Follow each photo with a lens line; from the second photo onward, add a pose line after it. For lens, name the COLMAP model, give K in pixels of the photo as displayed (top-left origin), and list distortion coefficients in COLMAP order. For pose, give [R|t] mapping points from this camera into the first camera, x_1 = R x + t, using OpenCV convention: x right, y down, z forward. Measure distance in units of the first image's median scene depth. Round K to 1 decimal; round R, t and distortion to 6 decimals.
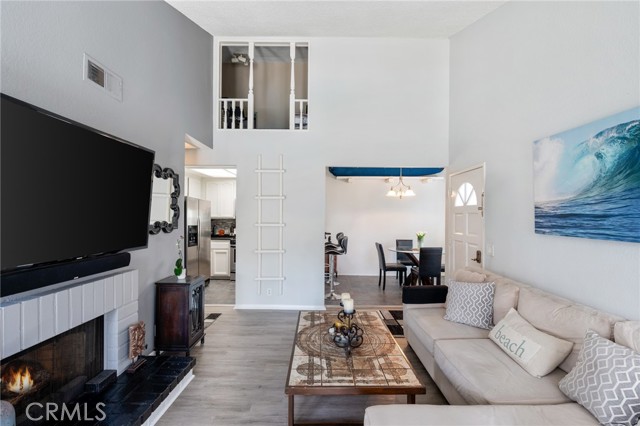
lens RADIAL K [[302.2, 0, 319.0], [0, 302.2, 219.5], [0, 0, 1]] dist [-0.000346, -0.000534]
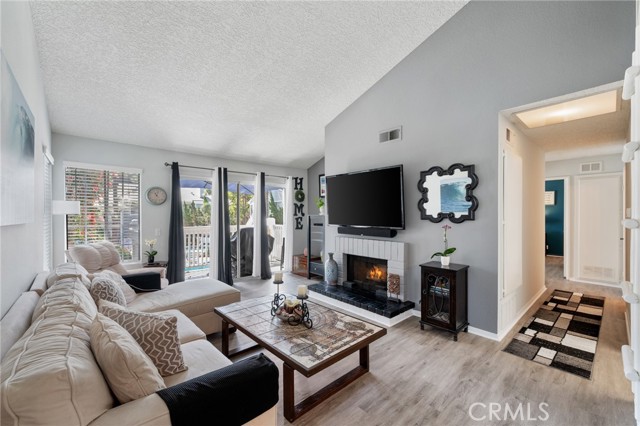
lens RADIAL K [[265.2, 0, 320.0], [0, 265.2, 213.0], [0, 0, 1]] dist [0.000090, -0.000015]
pose [[-0.733940, -0.005385, -0.679193, 0.676006], [-0.009280, 0.999955, 0.002101, 0.016239], [0.679150, 0.007845, -0.733957, 1.814540]]
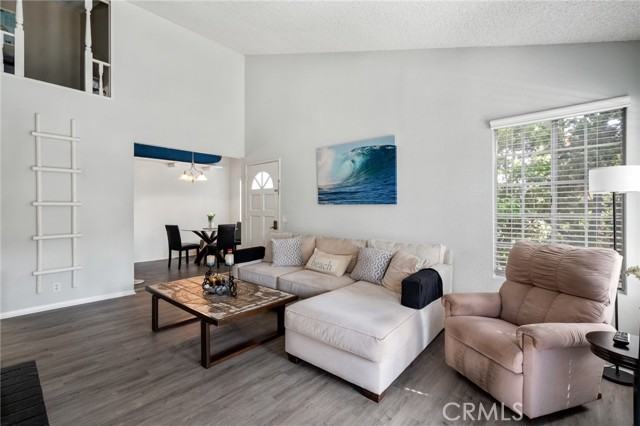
lens RADIAL K [[288.1, 0, 320.0], [0, 288.1, 213.0], [0, 0, 1]] dist [-0.000263, 0.000239]
pose [[0.666663, -0.021140, 0.745059, -0.504619], [0.013321, 0.999776, 0.016448, 0.073984], [-0.745240, -0.001041, 0.666796, -0.067438]]
